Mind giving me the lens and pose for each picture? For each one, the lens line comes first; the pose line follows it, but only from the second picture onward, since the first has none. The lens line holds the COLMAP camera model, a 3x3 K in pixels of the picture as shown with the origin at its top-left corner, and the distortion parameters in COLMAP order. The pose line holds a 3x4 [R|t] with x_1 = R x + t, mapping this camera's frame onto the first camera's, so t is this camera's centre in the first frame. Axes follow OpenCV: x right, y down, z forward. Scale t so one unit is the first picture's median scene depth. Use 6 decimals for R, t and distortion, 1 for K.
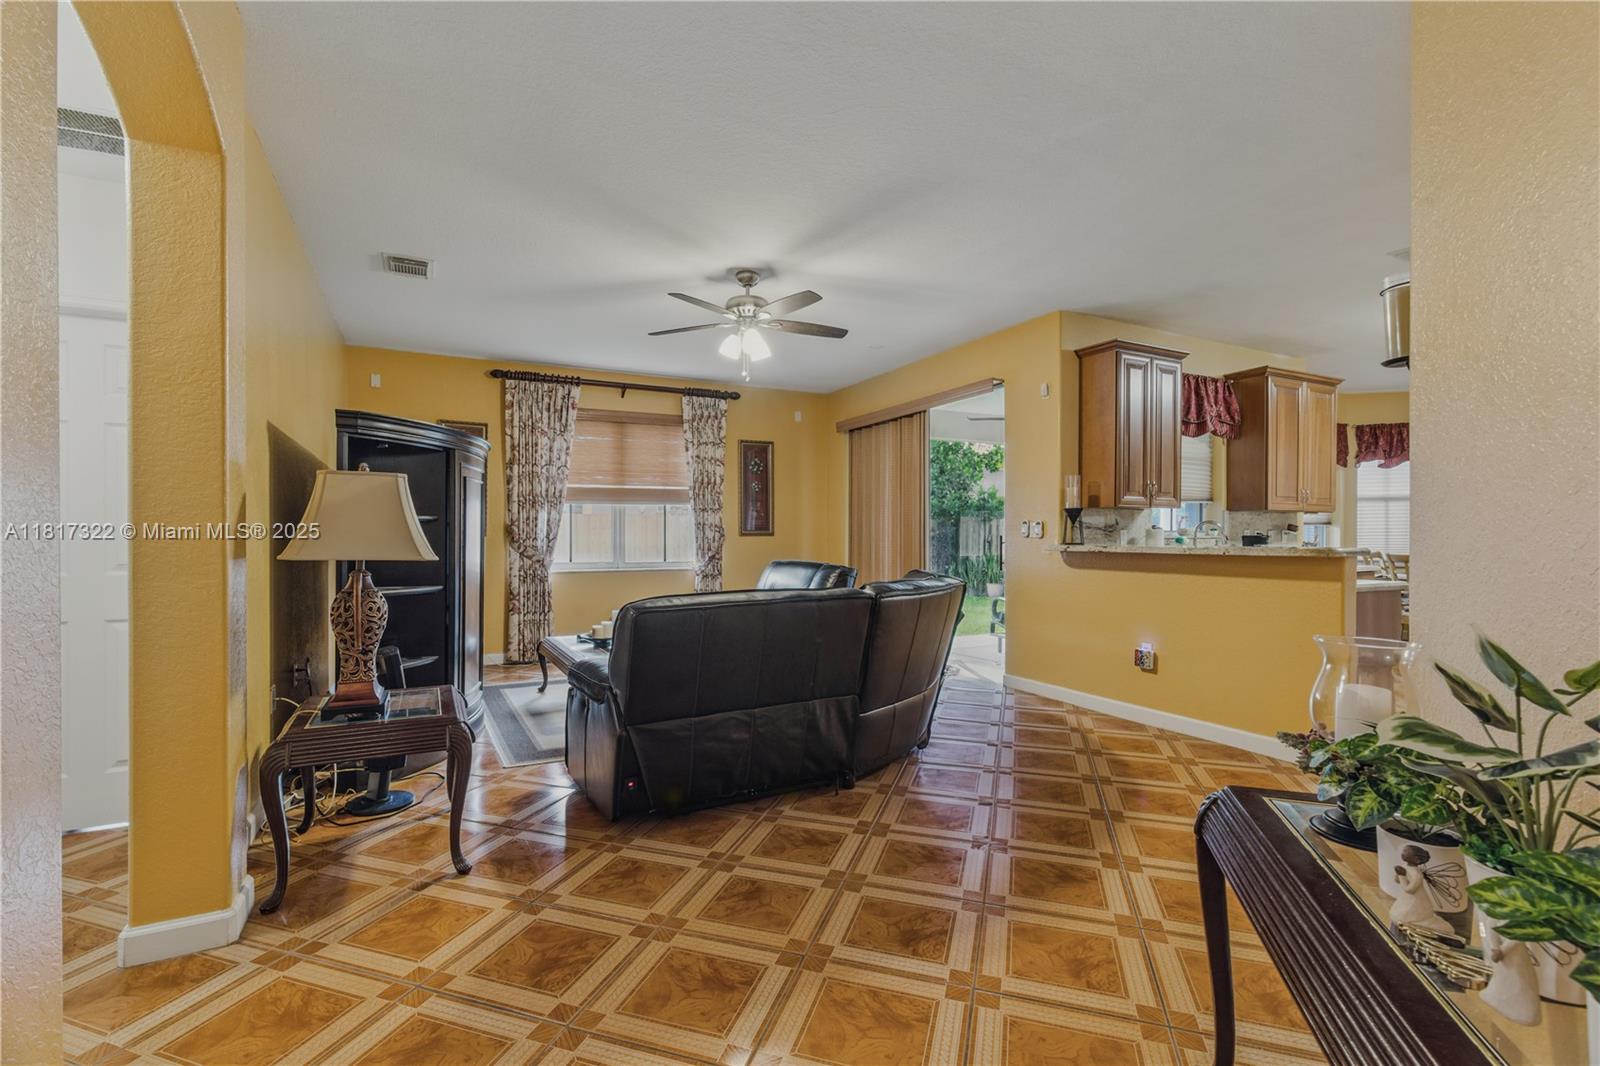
lens RADIAL K [[731.8, 0, 800.0], [0, 731.8, 533.0], [0, 0, 1]] dist [-0.000567, 0.000218]
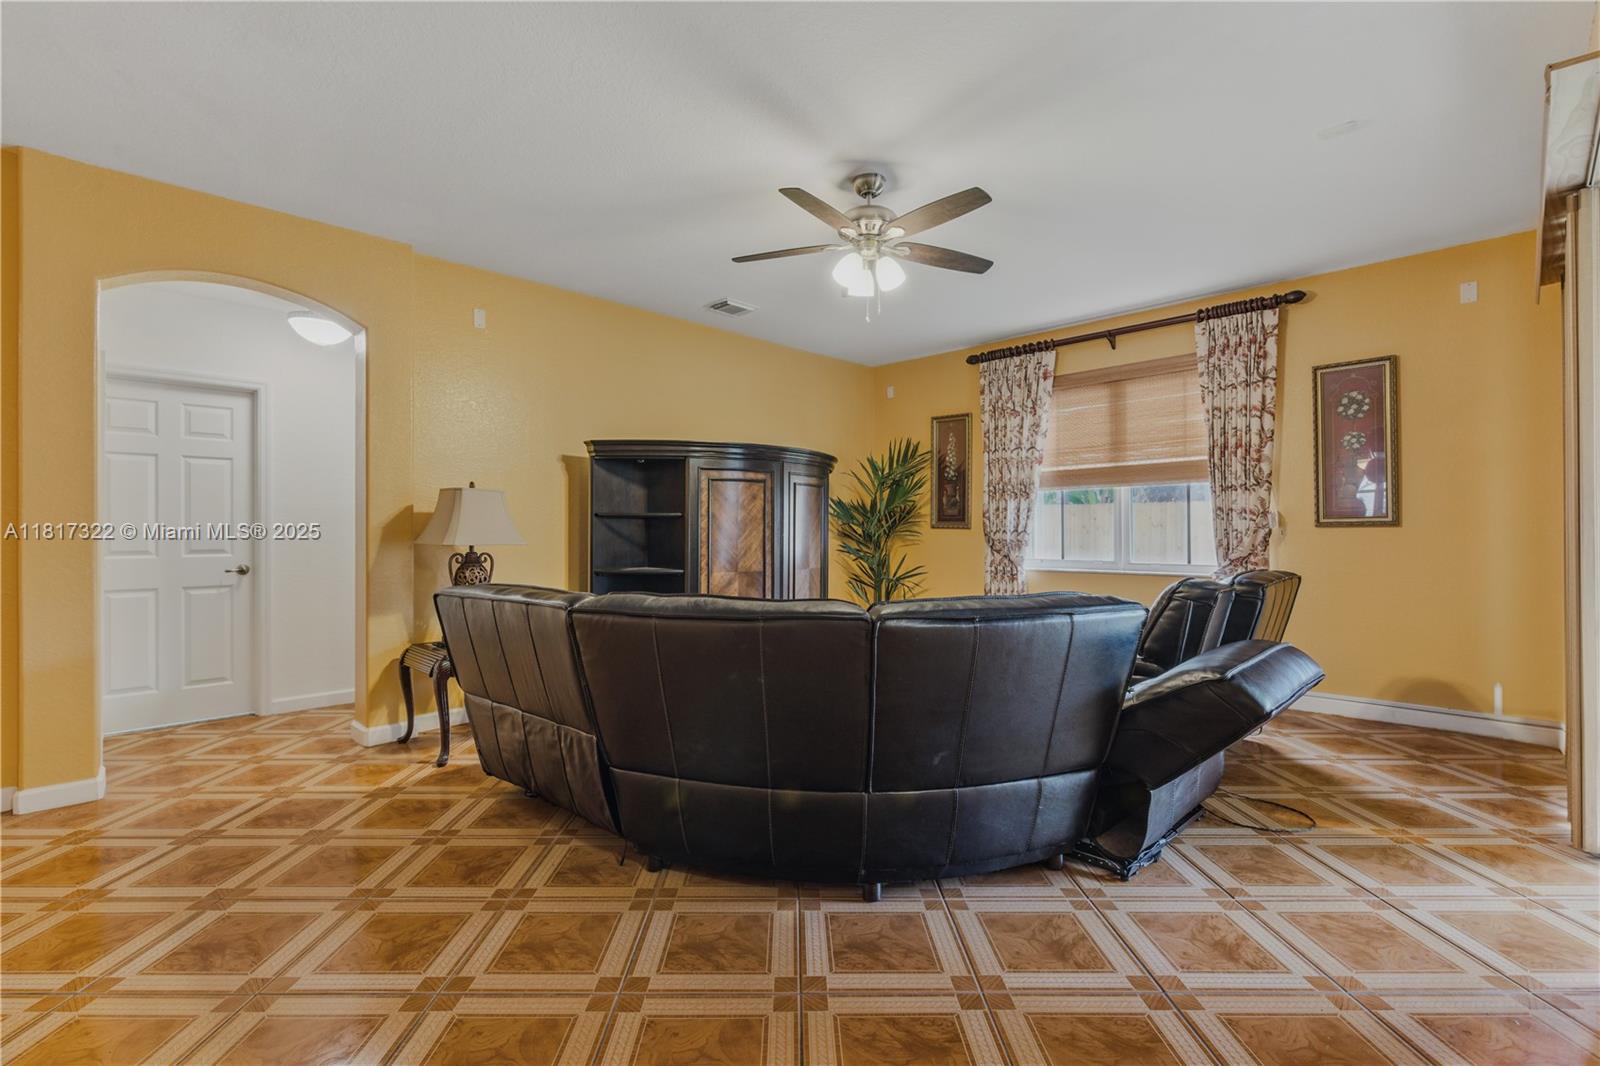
lens RADIAL K [[731.8, 0, 800.0], [0, 731.8, 533.0], [0, 0, 1]] dist [-0.000567, 0.000218]
pose [[0.285750, 0.003740, -0.958297, 0.439126], [0.007828, 0.999950, 0.006237, 0.002029], [0.958272, -0.009284, 0.285707, 0.500160]]
